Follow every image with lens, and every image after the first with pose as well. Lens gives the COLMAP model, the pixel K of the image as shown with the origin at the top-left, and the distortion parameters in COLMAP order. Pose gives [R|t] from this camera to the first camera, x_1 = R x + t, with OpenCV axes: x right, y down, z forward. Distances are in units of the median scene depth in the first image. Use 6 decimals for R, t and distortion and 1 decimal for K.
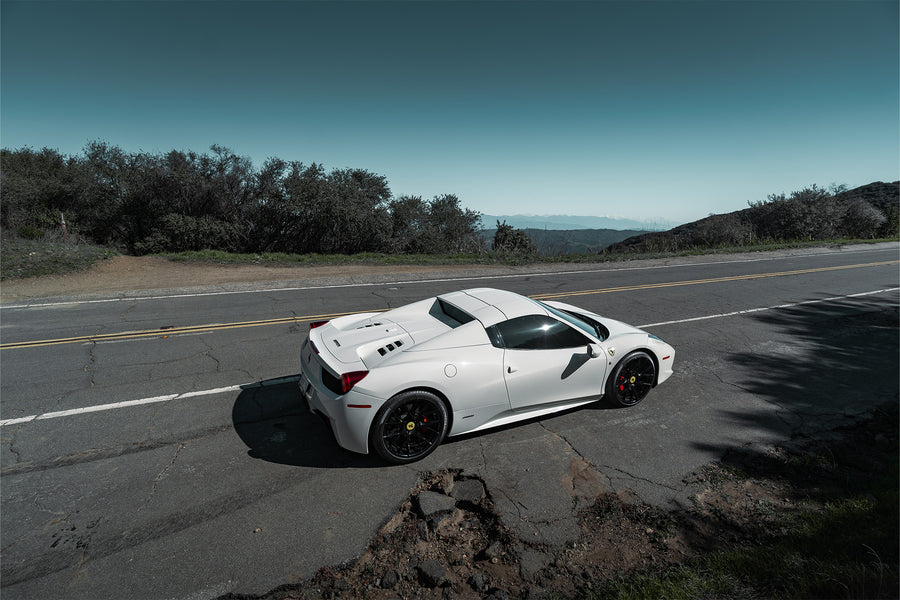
lens RADIAL K [[474.6, 0, 447.0], [0, 474.6, 302.7], [0, 0, 1]] dist [0.000140, 0.000841]
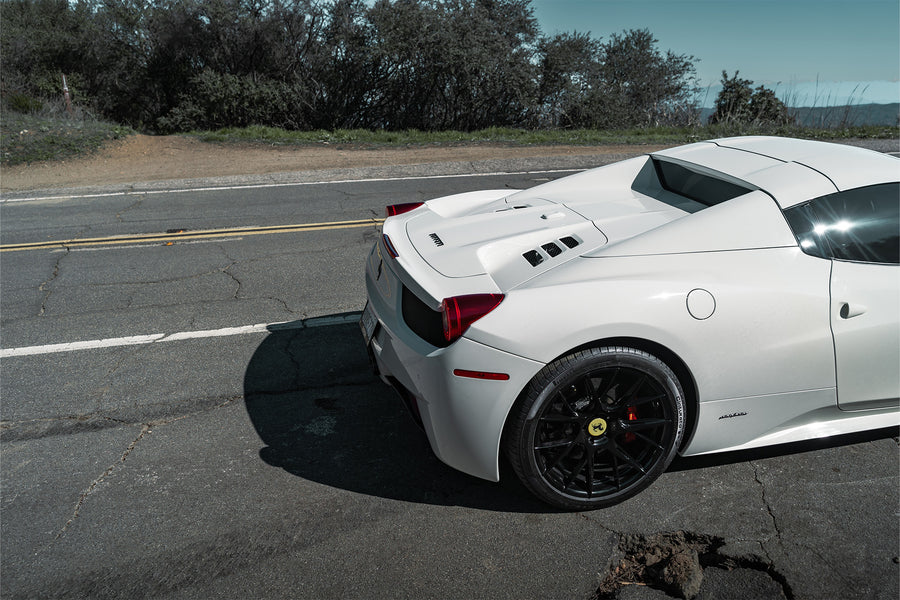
lens RADIAL K [[709.8, 0, 441.9], [0, 709.8, 299.9], [0, 0, 1]] dist [0.002059, 0.003787]
pose [[0.971277, 0.037469, -0.234981, -0.054512], [-0.012824, 0.994332, 0.105546, 0.063834], [0.237604, -0.099501, 0.966252, 0.289200]]
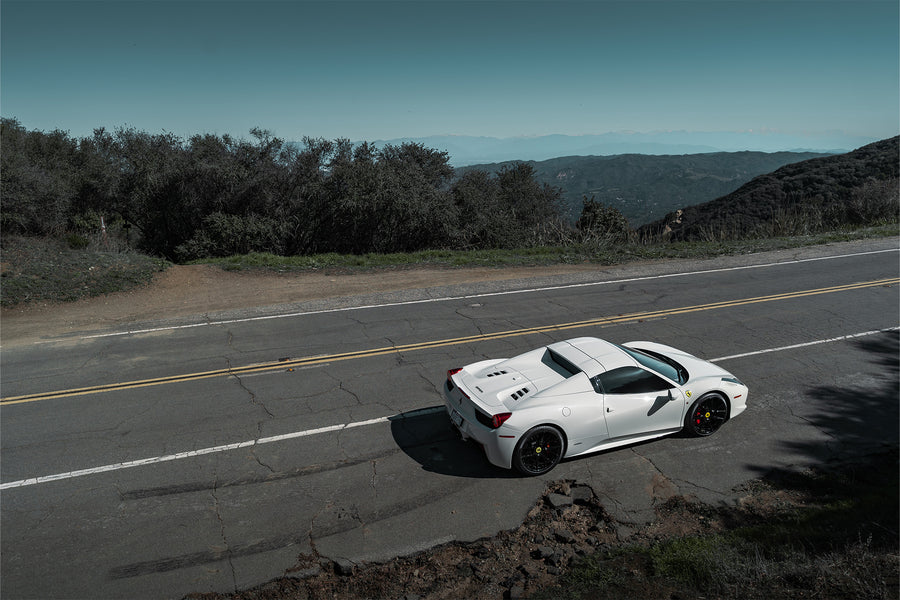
lens RADIAL K [[709.8, 0, 441.9], [0, 709.8, 299.9], [0, 0, 1]] dist [0.002059, 0.003787]
pose [[0.996515, -0.009719, -0.082849, -0.152074], [0.013229, 0.999033, 0.041934, -0.235129], [0.082362, -0.042884, 0.995679, -0.933366]]
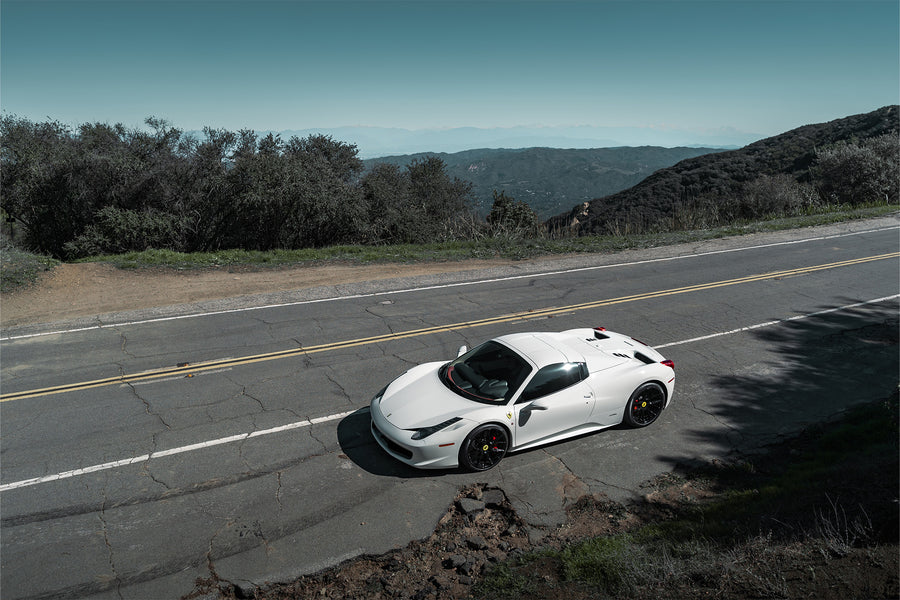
lens RADIAL K [[709.8, 0, 441.9], [0, 709.8, 299.9], [0, 0, 1]] dist [0.002059, 0.003787]
pose [[0.999013, -0.023006, 0.037986, -0.138572], [0.020888, 0.998254, 0.055259, -0.256305], [-0.039191, -0.054411, 0.997749, -0.875788]]
